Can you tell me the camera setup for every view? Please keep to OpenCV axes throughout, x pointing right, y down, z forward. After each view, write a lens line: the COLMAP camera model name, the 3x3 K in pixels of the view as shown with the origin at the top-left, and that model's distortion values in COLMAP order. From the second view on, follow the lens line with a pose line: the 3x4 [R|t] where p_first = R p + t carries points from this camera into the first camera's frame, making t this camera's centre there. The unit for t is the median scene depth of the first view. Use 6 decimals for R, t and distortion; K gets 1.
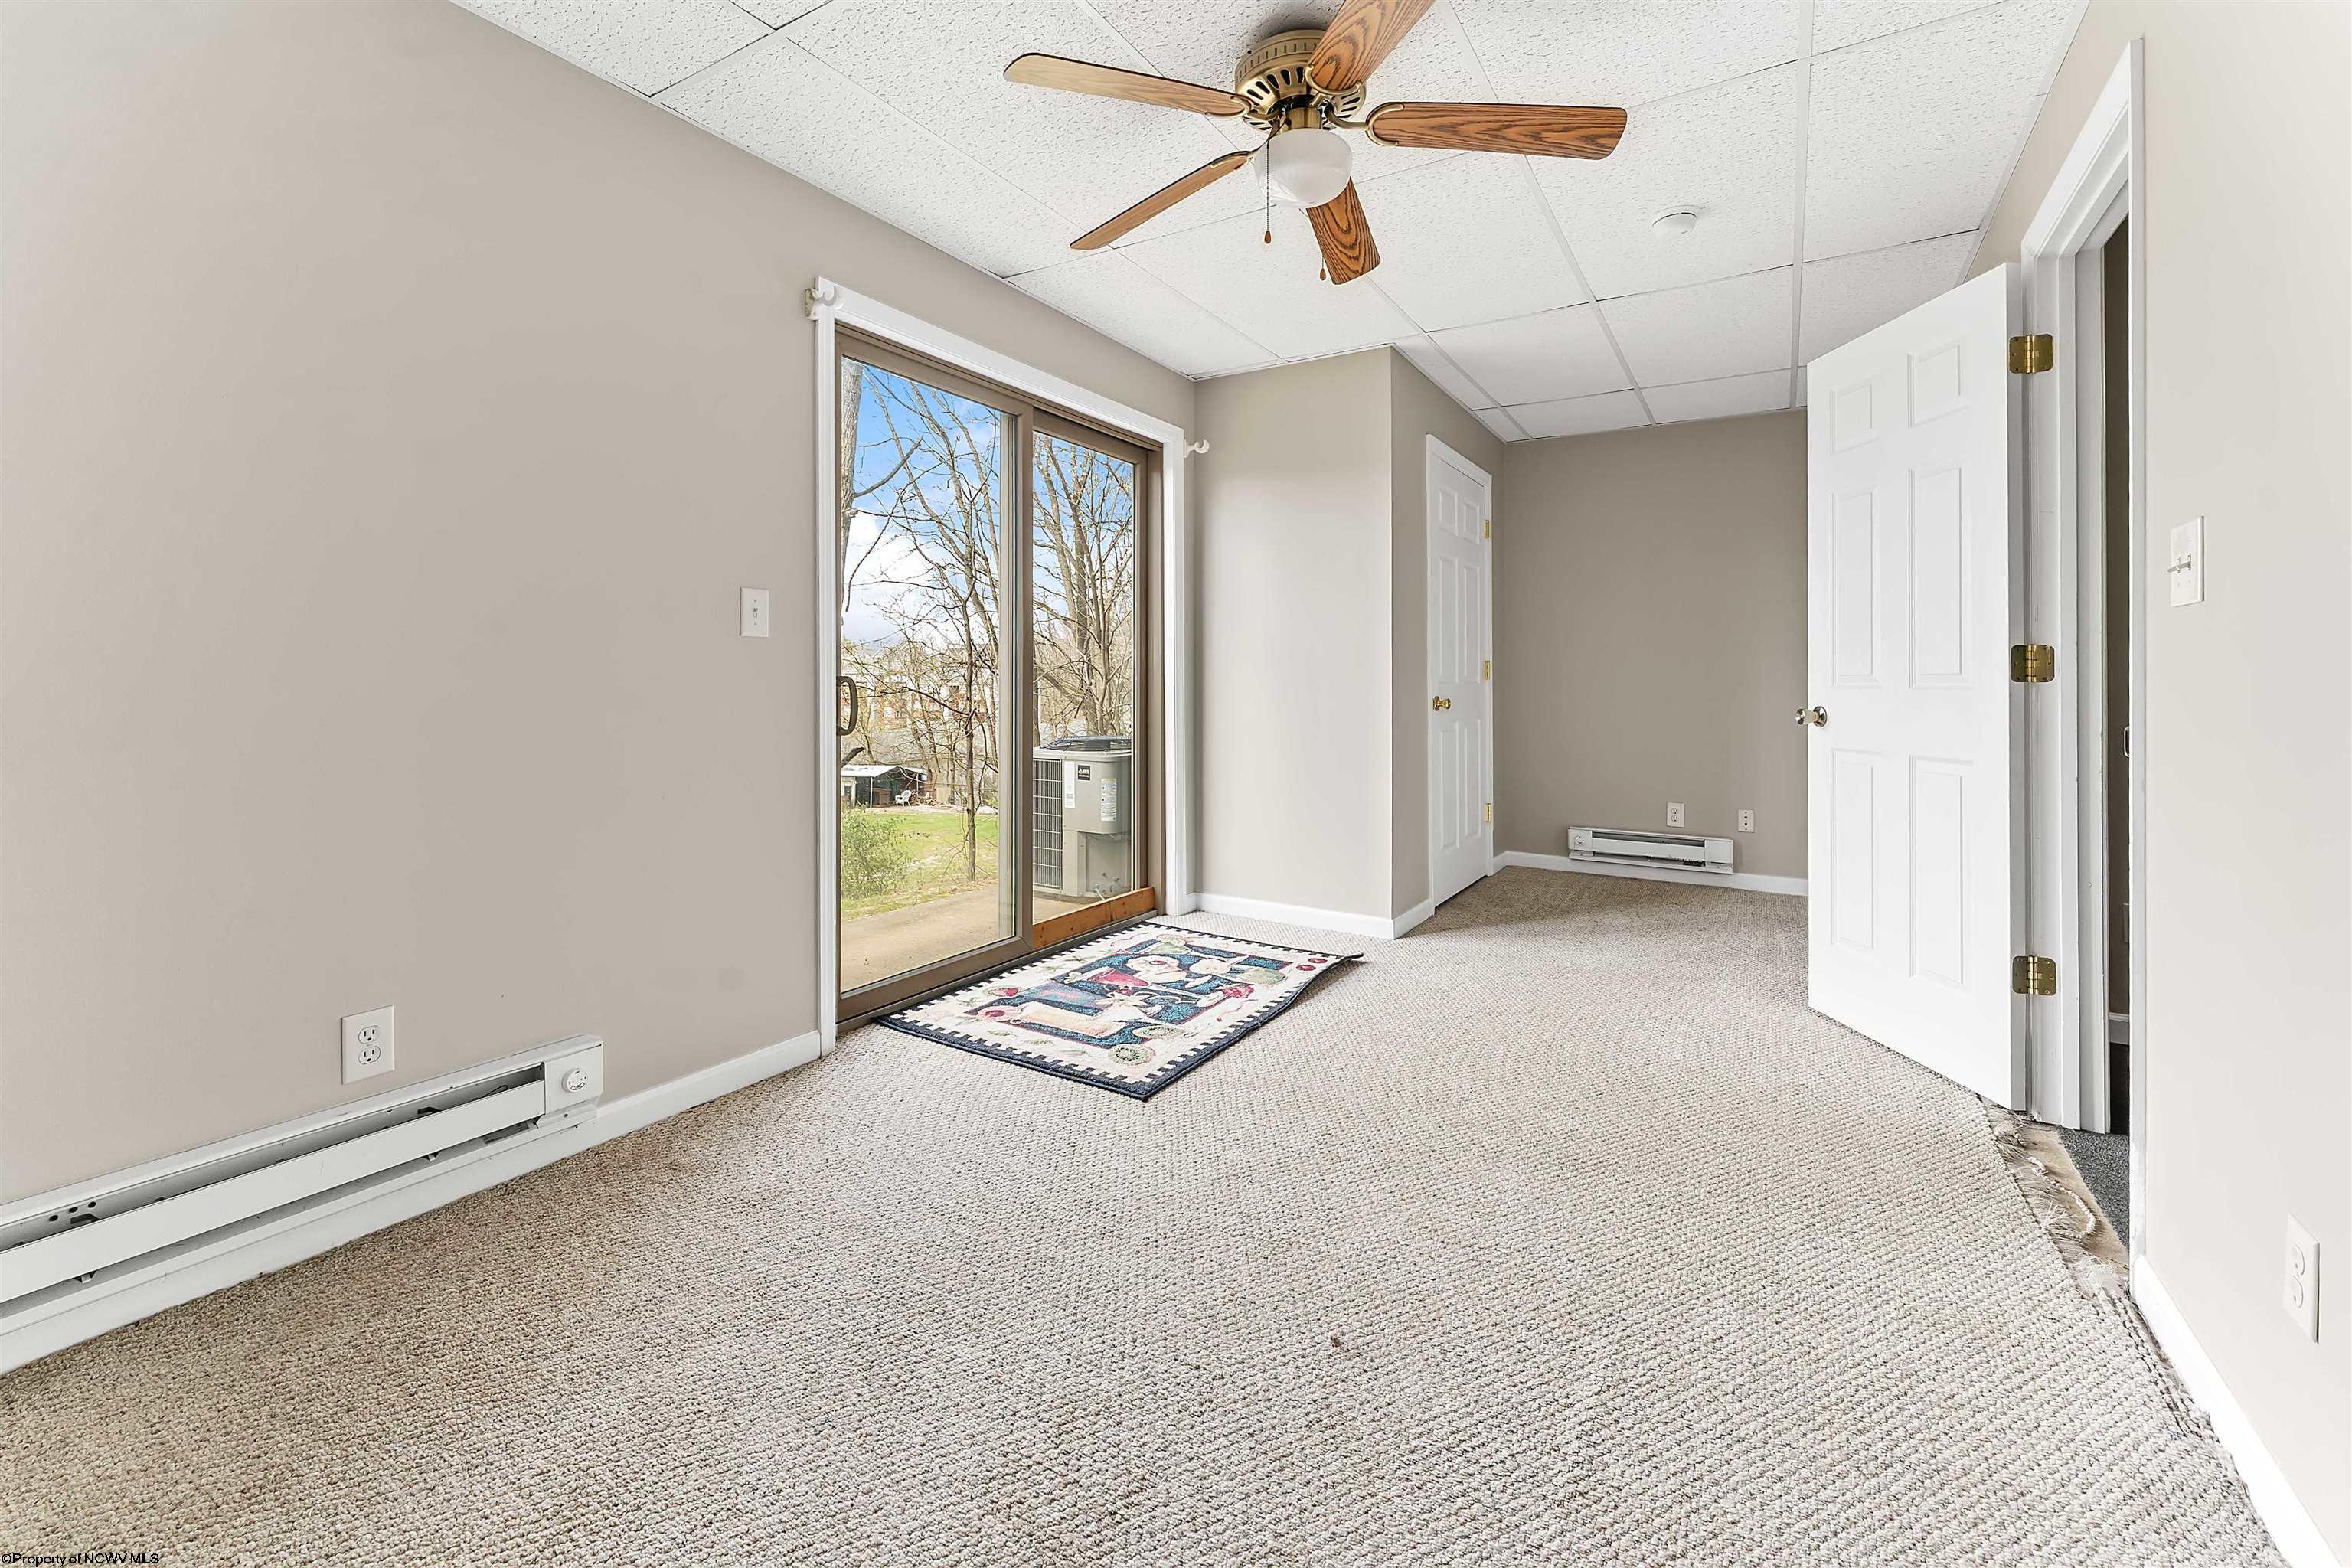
lens RADIAL K [[988.8, 0, 1159.1], [0, 988.8, 689.5], [0, 0, 1]] dist [-0.000821, -0.000173]
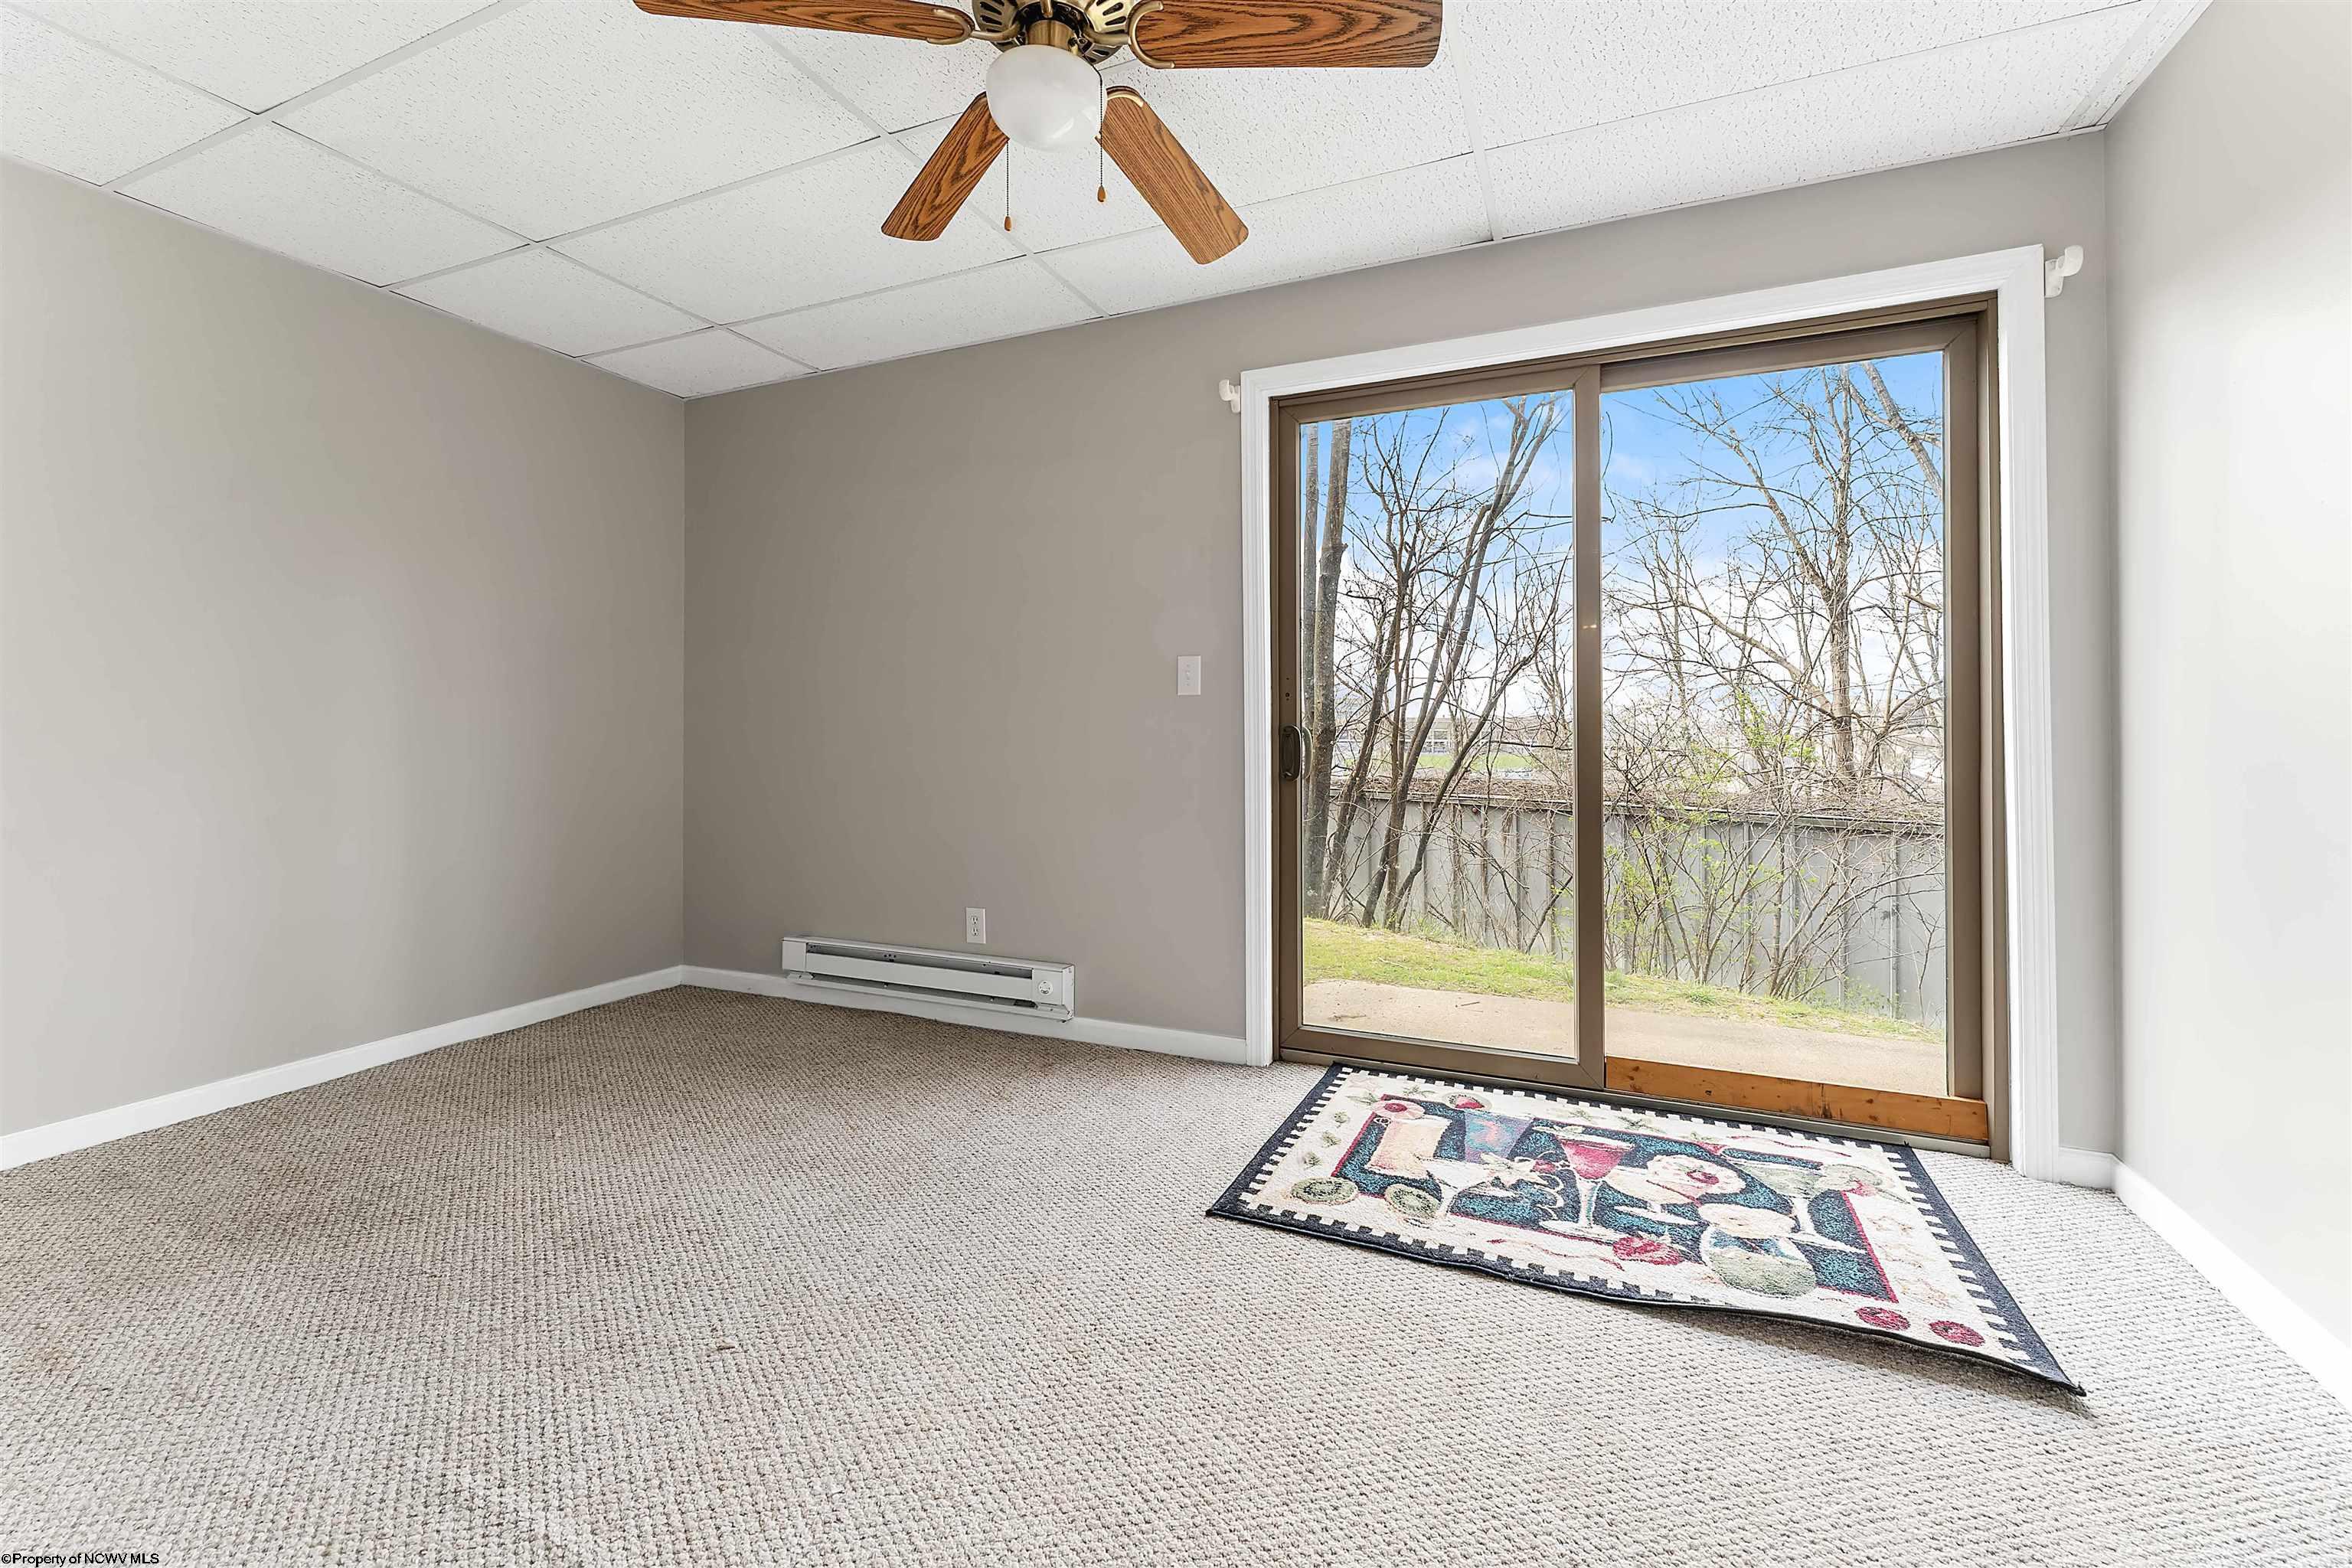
lens RADIAL K [[987.0, 0, 1179.8], [0, 987.0, 723.4], [0, 0, 1]] dist [0.000074, -0.000002]
pose [[0.148326, -0.004562, -0.988928, 0.754530], [-0.007313, 0.999957, -0.005709, -0.006899], [0.988912, 0.008079, 0.148286, 0.762428]]
